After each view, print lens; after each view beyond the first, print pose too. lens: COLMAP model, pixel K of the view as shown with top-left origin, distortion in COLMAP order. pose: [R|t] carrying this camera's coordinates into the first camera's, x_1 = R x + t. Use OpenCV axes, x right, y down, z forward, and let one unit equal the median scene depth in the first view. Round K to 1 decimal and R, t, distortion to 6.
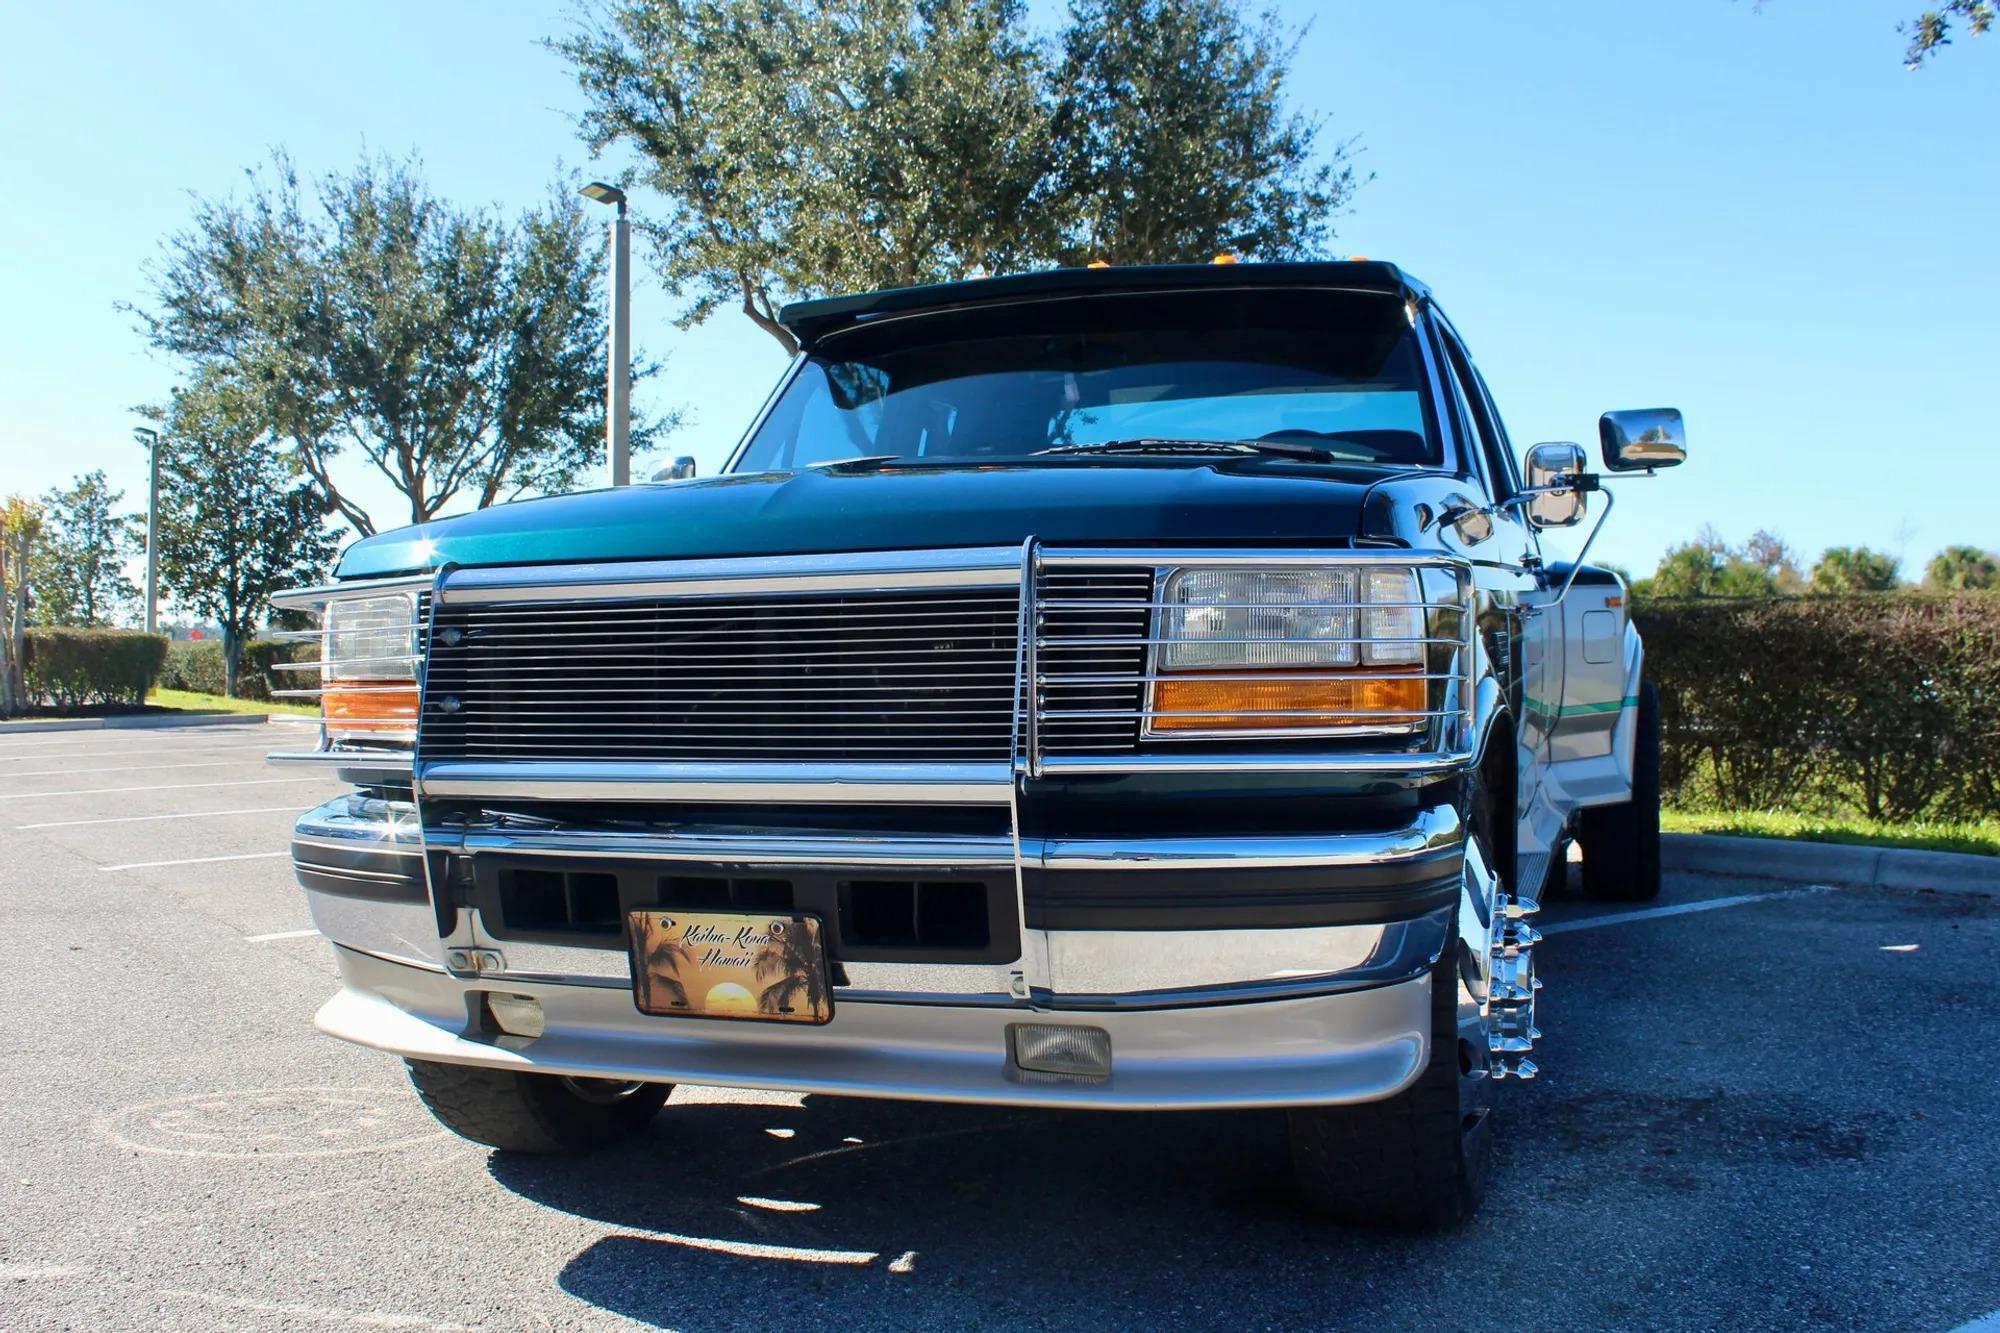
lens RADIAL K [[1852.3, 0, 999.5], [0, 1852.3, 655.5], [0, 0, 1]] dist [-0.154671, 0.145132]
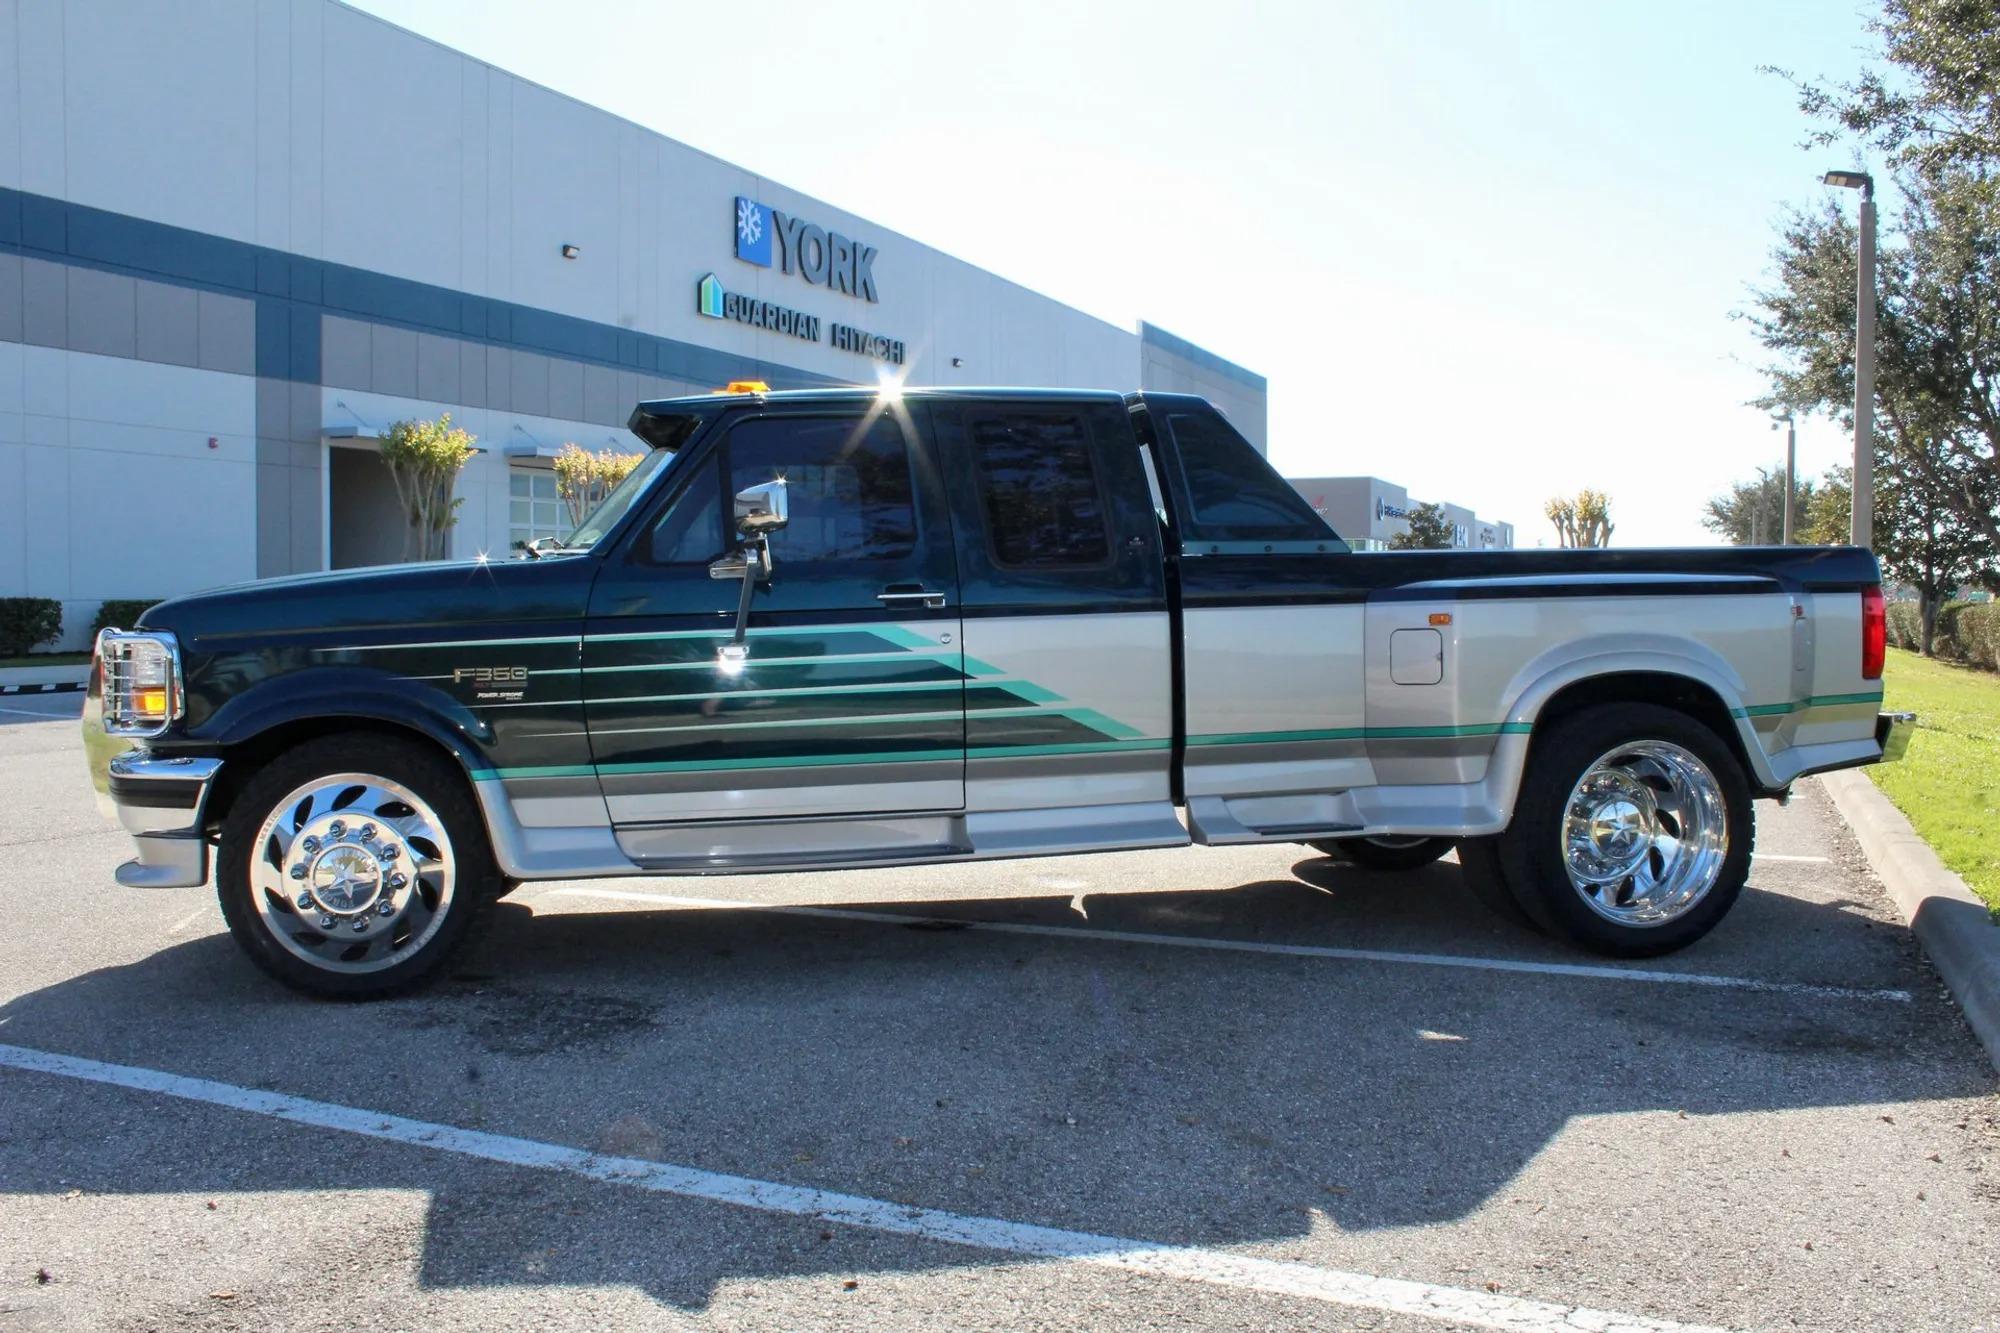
lens RADIAL K [[1669.7, 0, 1000.0], [0, 1669.7, 666.5], [0, 0, 1]] dist [-0.173156, 0.150264]
pose [[0.488530, 0.031933, -0.871962, 0.188384], [0.001905, 0.999289, 0.037663, -0.008008], [0.872545, -0.020061, 0.488122, 0.077344]]
